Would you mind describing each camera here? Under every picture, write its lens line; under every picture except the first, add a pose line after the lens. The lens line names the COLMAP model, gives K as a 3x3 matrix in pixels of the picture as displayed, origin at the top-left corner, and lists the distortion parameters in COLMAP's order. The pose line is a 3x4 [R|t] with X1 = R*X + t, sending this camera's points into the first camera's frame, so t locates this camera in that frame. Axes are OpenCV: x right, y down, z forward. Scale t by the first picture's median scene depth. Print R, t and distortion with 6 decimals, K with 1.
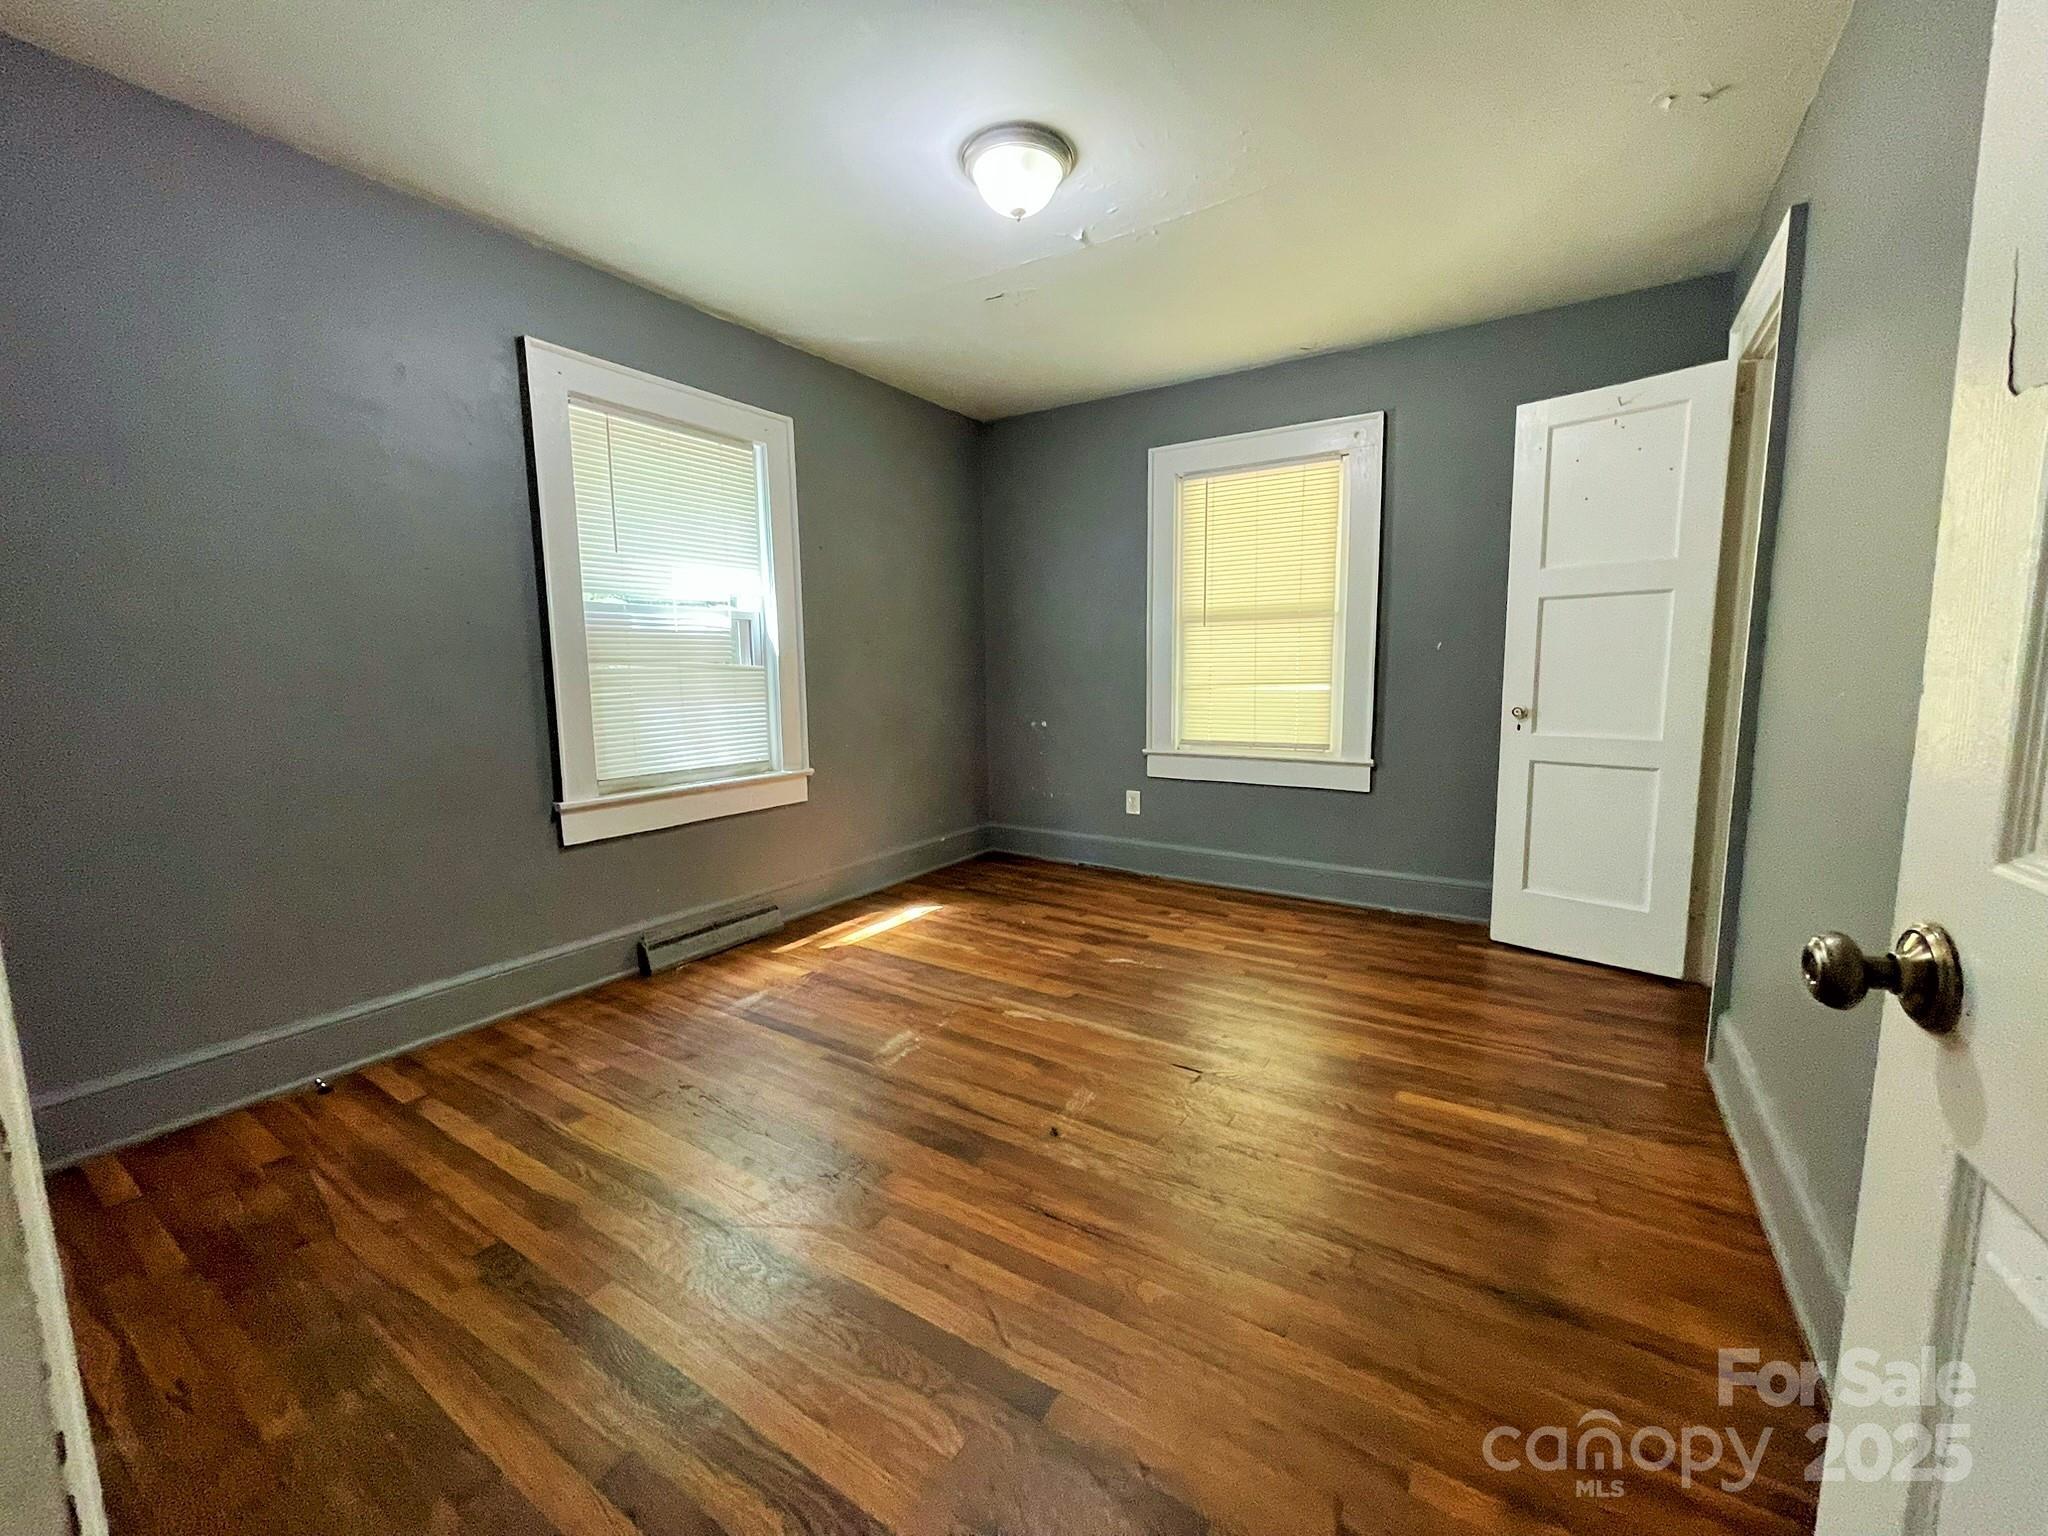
lens RADIAL K [[821.5, 0, 1024.0], [0, 821.5, 768.0], [0, 0, 1]] dist [0.000437, -0.000425]
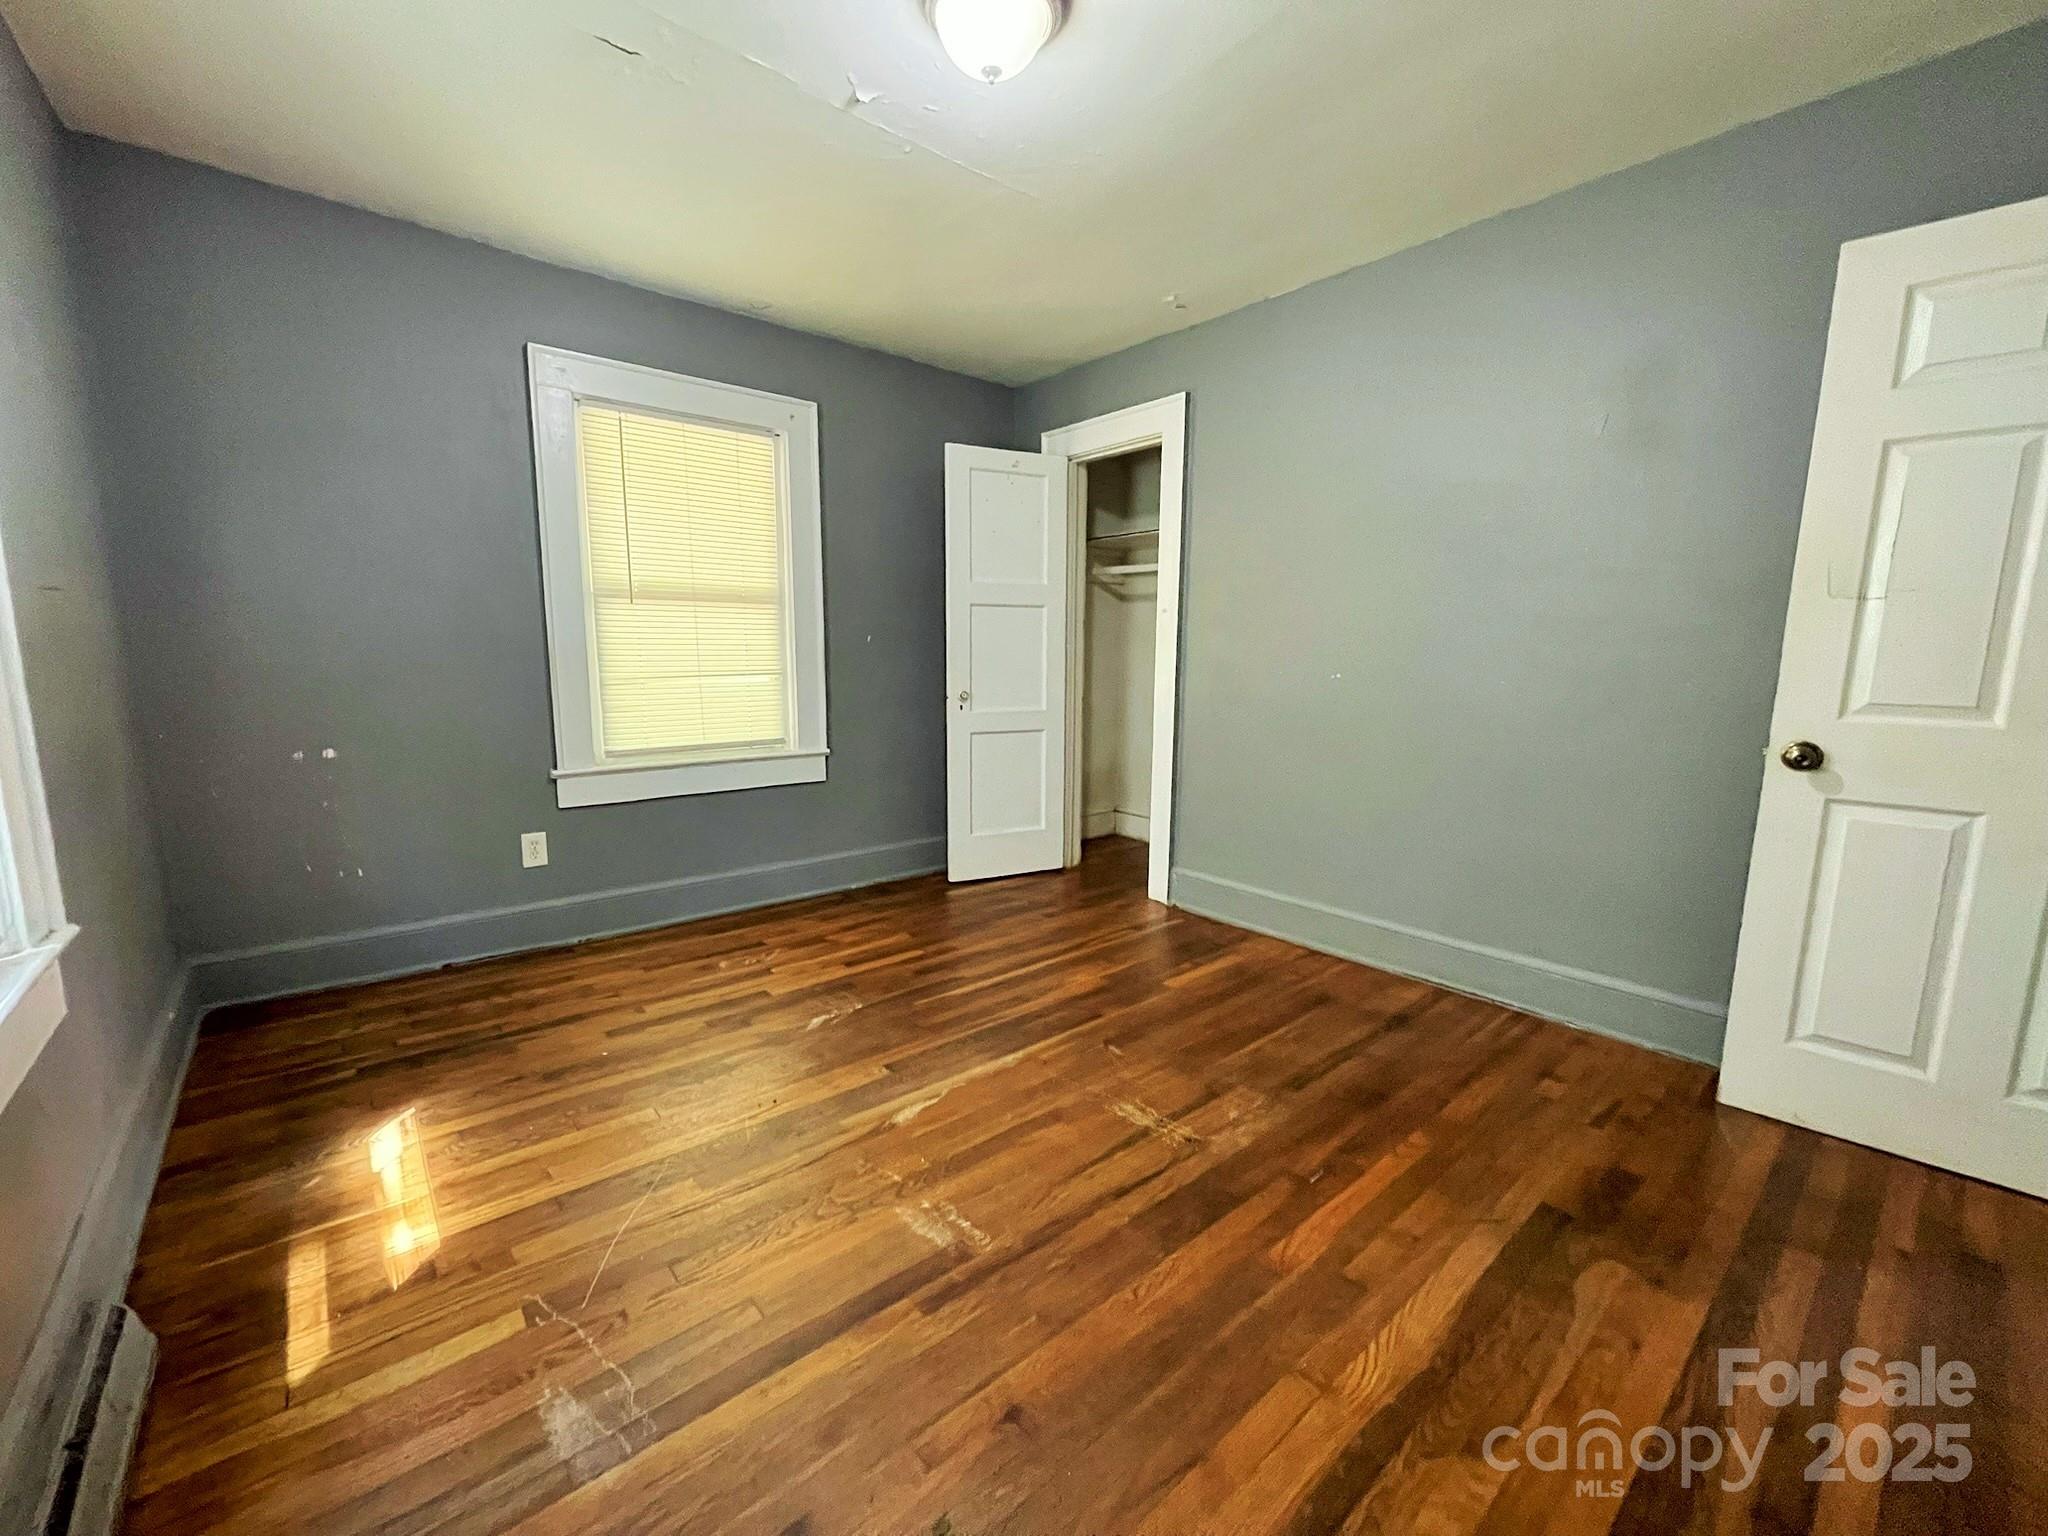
lens RADIAL K [[821.5, 0, 1024.0], [0, 821.5, 768.0], [0, 0, 1]] dist [0.000437, -0.000425]
pose [[0.290278, -0.125070, 0.948734, -0.477945], [0.108547, 0.989327, 0.097209, -0.059058], [-0.950766, 0.074764, 0.300756, 0.463113]]
